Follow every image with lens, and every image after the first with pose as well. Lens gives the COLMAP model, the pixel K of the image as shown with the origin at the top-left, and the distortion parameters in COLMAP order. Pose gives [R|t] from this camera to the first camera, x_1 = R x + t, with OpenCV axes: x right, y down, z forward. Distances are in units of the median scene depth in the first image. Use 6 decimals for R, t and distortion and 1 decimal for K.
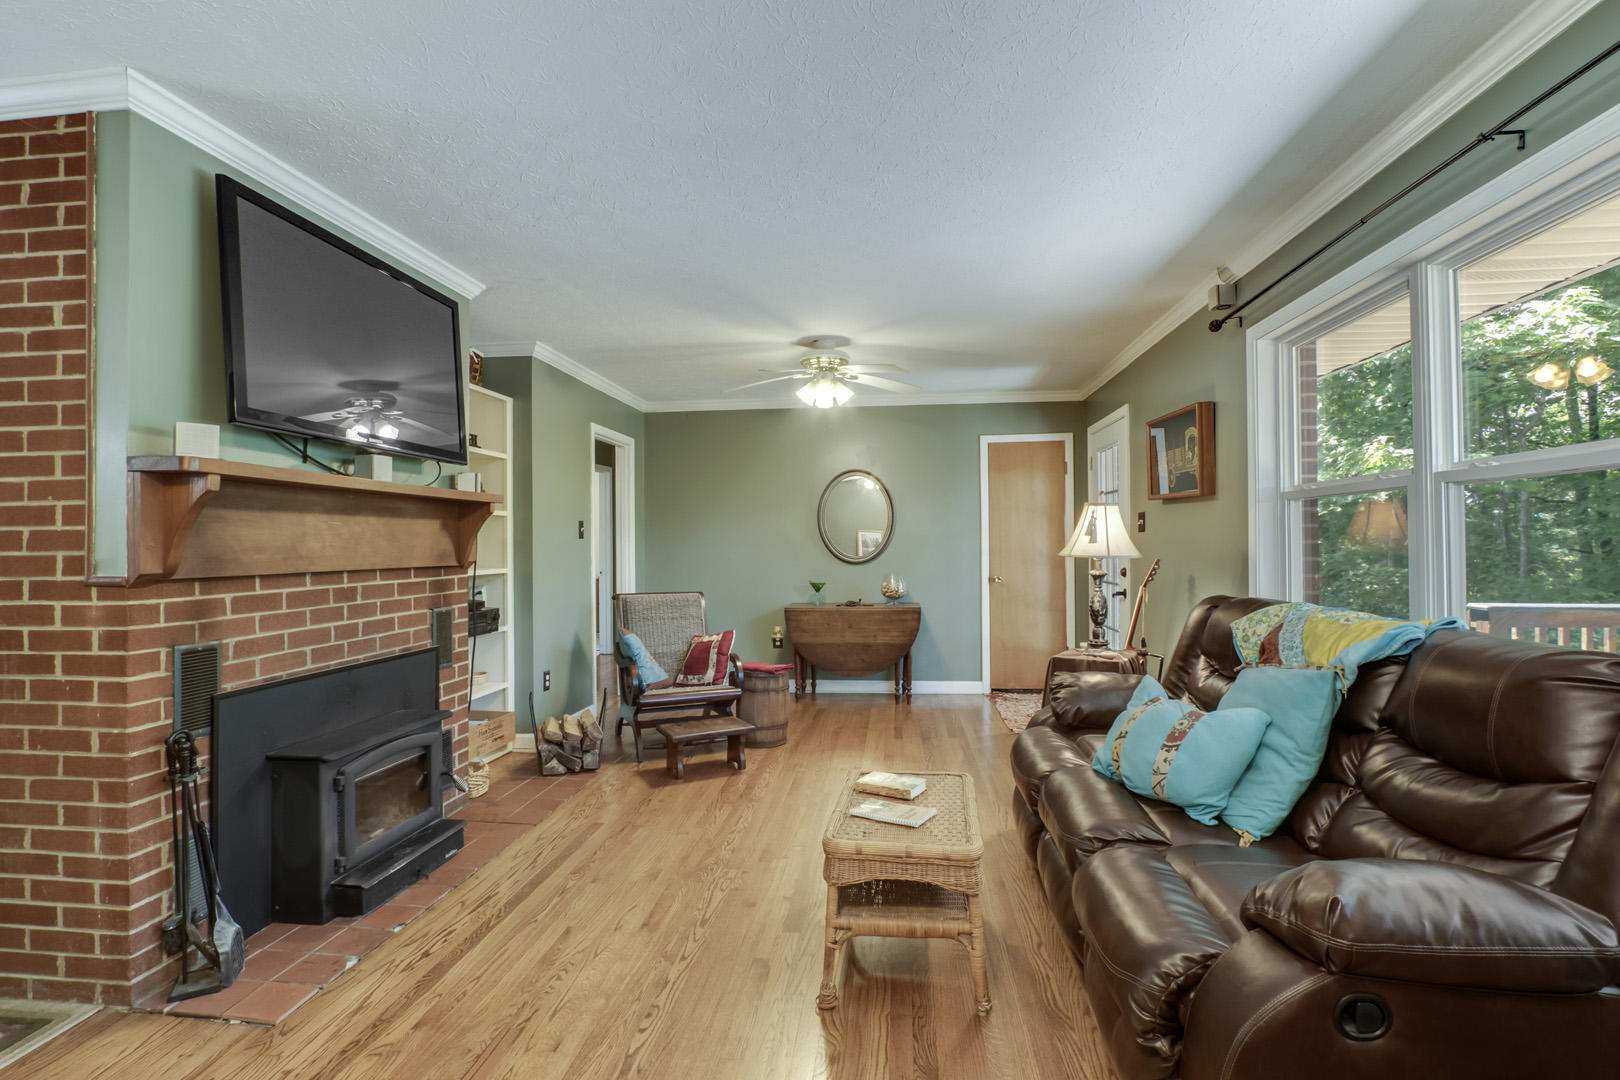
lens RADIAL K [[752.4, 0, 812.8], [0, 752.4, 547.0], [0, 0, 1]] dist [-0.013290, -0.000168]
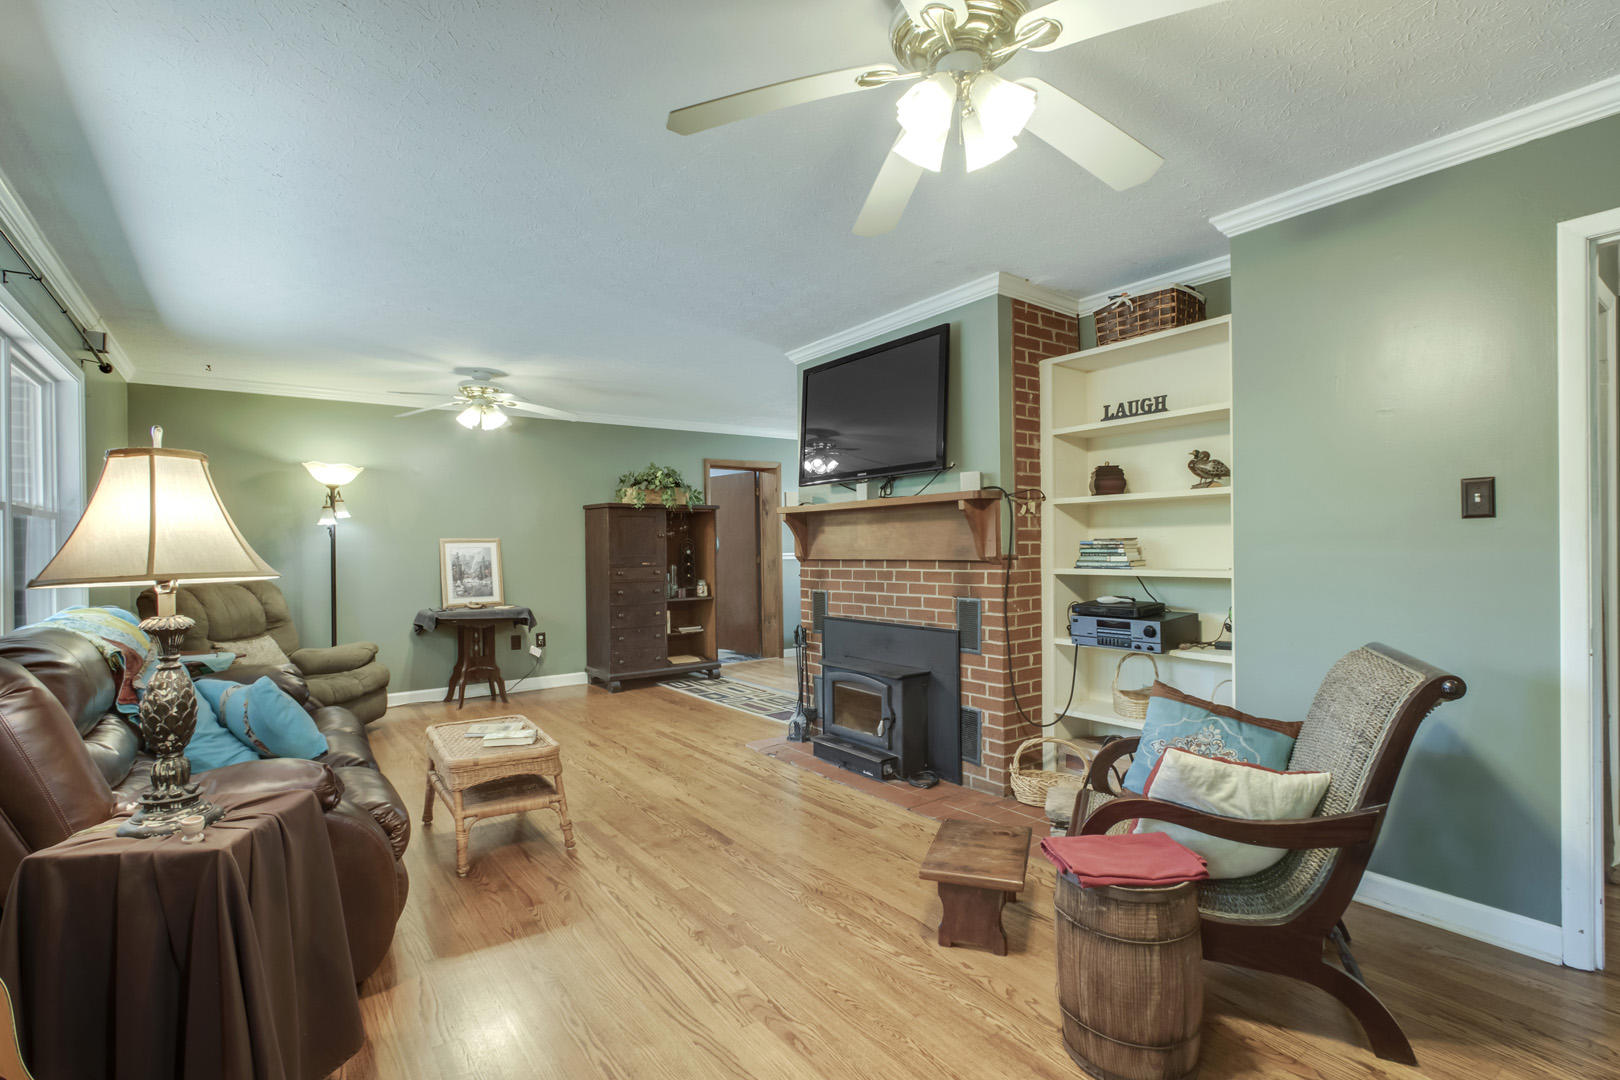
lens RADIAL K [[752.4, 0, 812.8], [0, 752.4, 547.0], [0, 0, 1]] dist [-0.013290, -0.000168]
pose [[-0.728800, 0.015409, -0.684554, 0.467035], [0.016303, 0.999854, 0.005150, -0.004109], [0.684533, -0.007407, -0.728944, 1.781328]]
